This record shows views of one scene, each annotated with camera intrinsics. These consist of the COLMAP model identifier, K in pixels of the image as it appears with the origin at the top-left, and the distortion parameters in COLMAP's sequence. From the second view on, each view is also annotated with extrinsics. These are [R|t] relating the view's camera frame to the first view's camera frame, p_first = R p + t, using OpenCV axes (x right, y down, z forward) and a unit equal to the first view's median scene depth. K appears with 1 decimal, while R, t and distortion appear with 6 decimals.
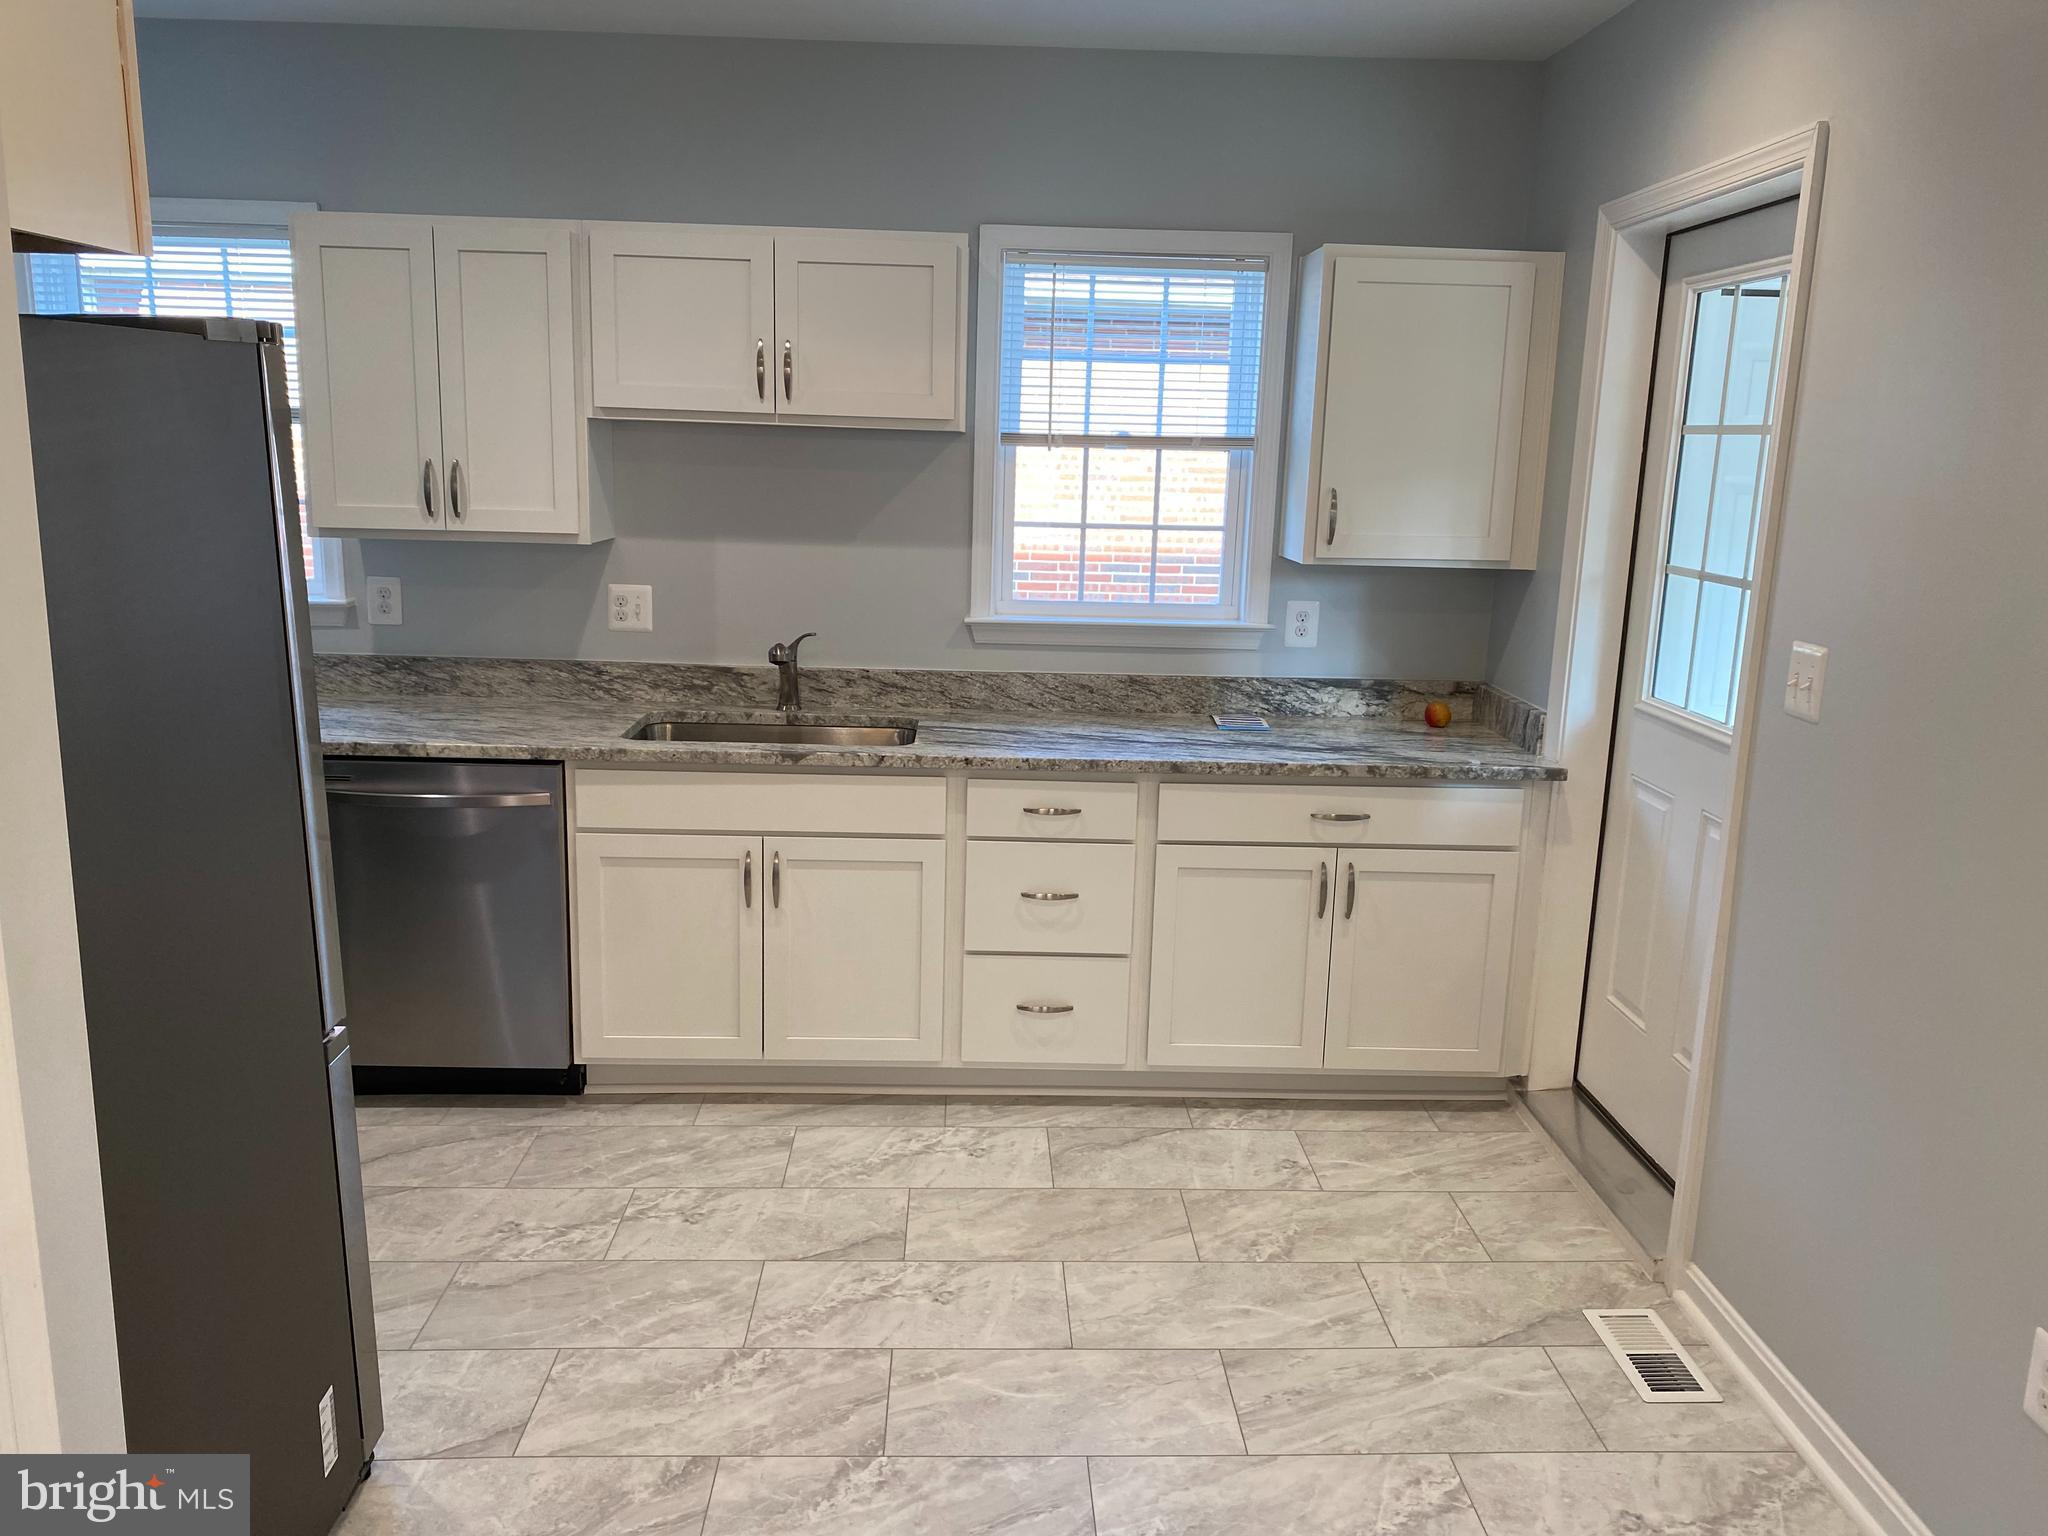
lens RADIAL K [[1552.0, 0, 1015.7], [0, 1552.0, 756.5], [0, 0, 1]] dist [0.118547, -0.230498]
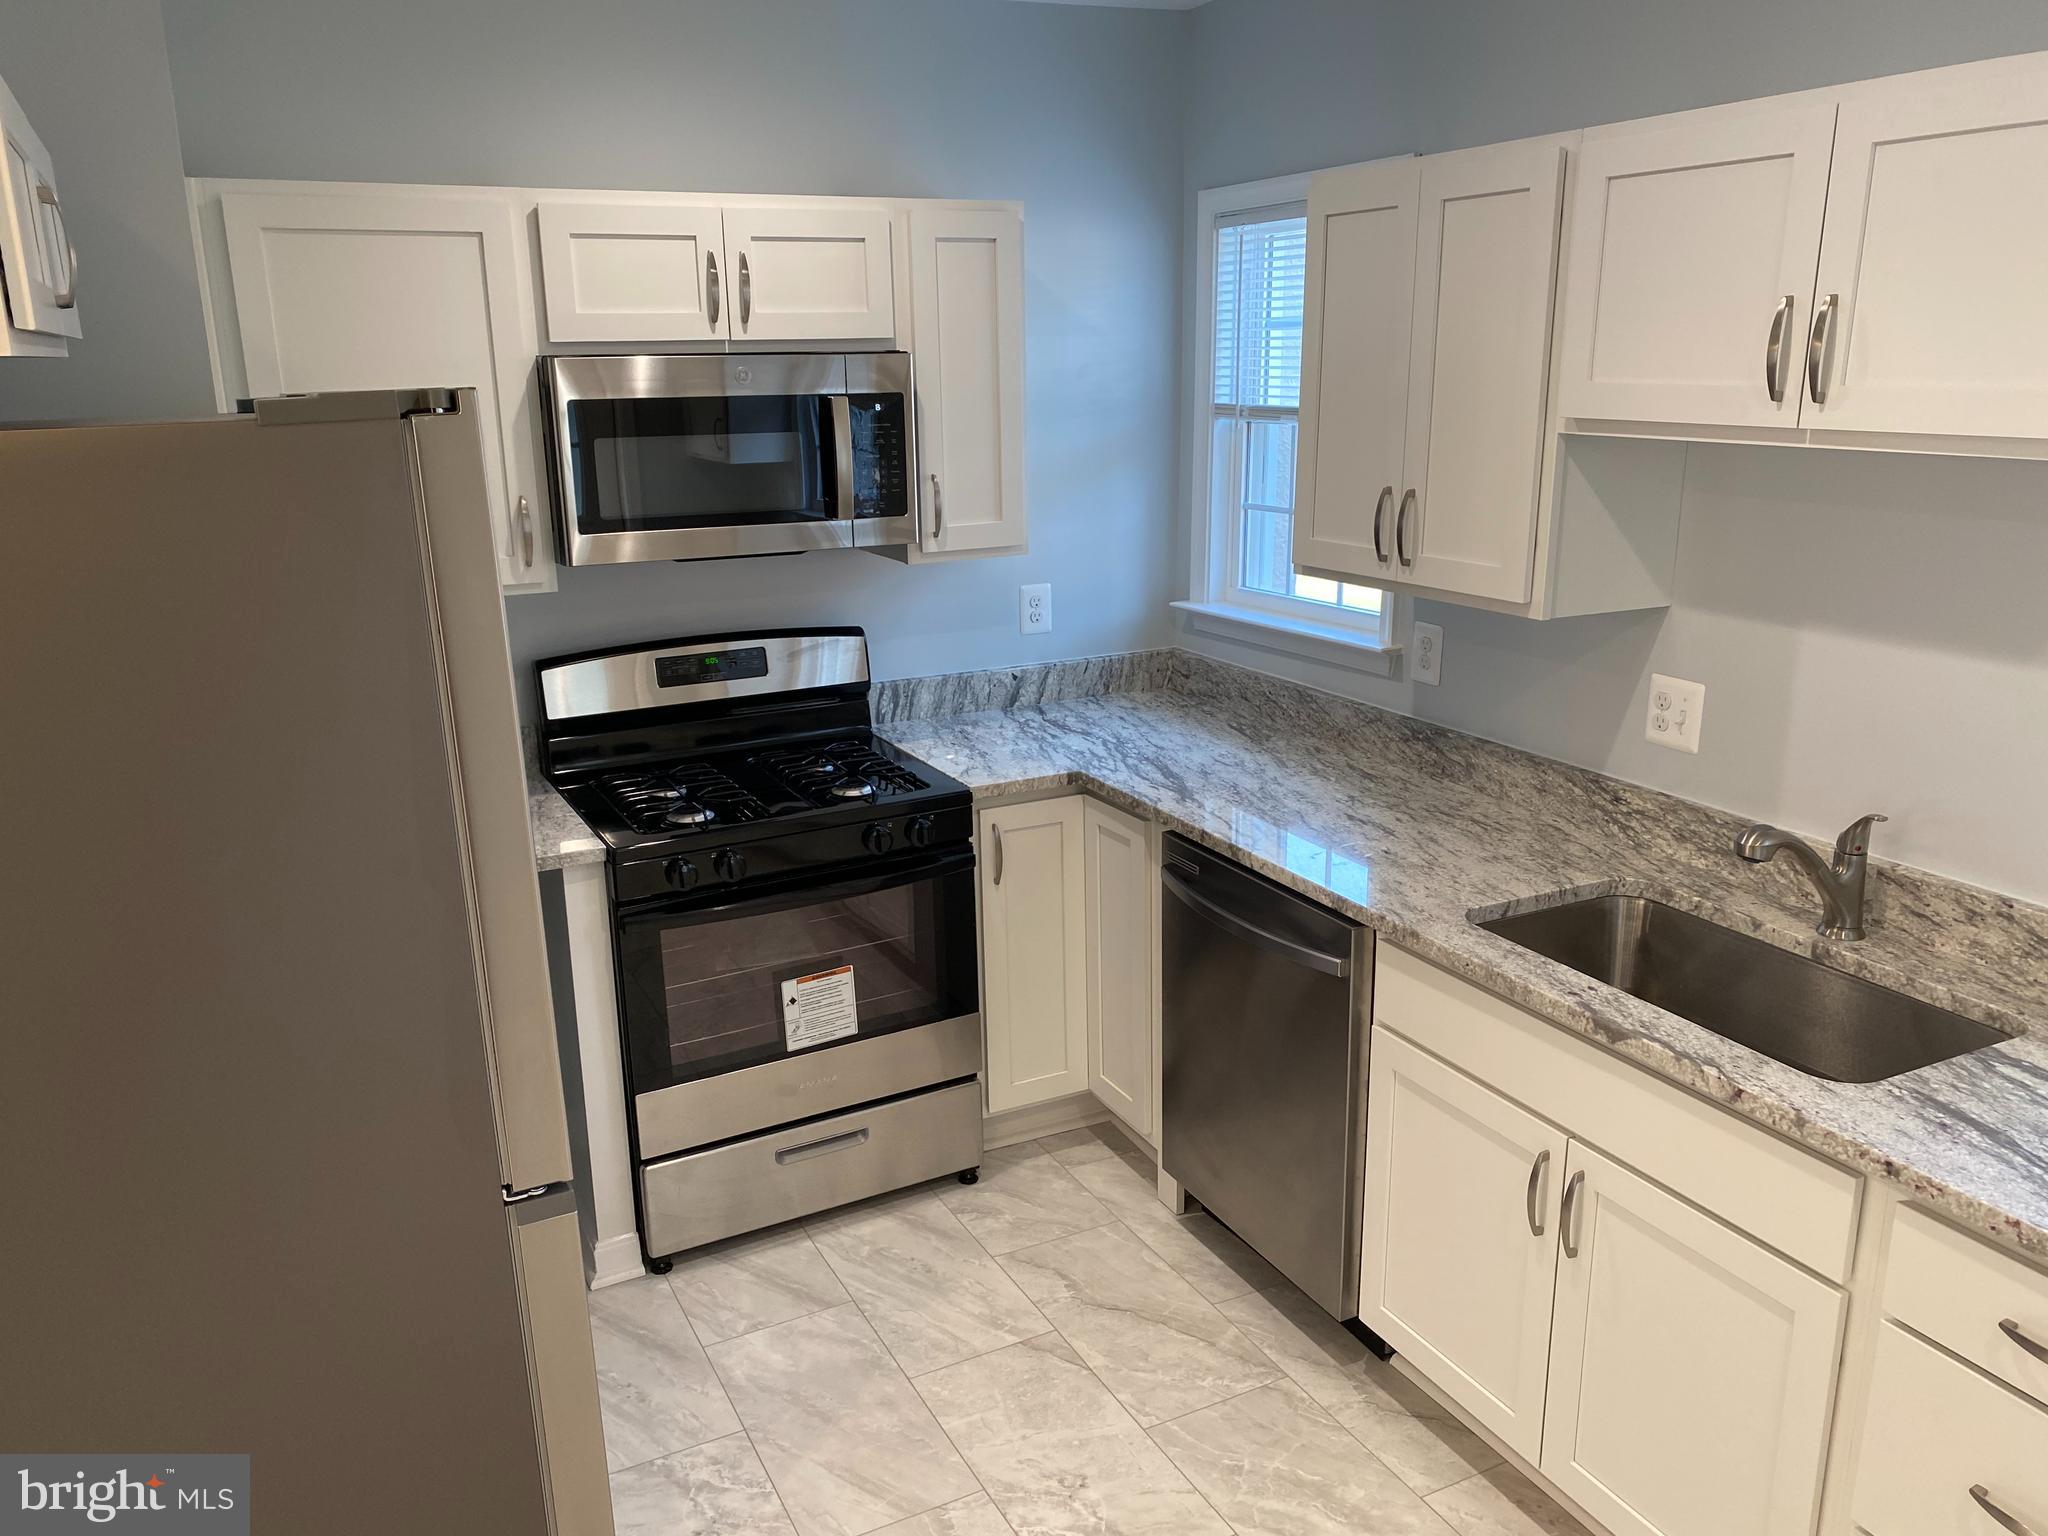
lens RADIAL K [[1562.6, 0, 1024.0], [0, 1562.6, 768.0], [0, 0, 1]] dist [-0.008823, -0.000997]
pose [[0.423797, 0.203905, -0.882507, 0.222438], [-0.162762, 0.975615, 0.147256, -0.125851], [0.891013, 0.081231, 0.446651, 0.469958]]
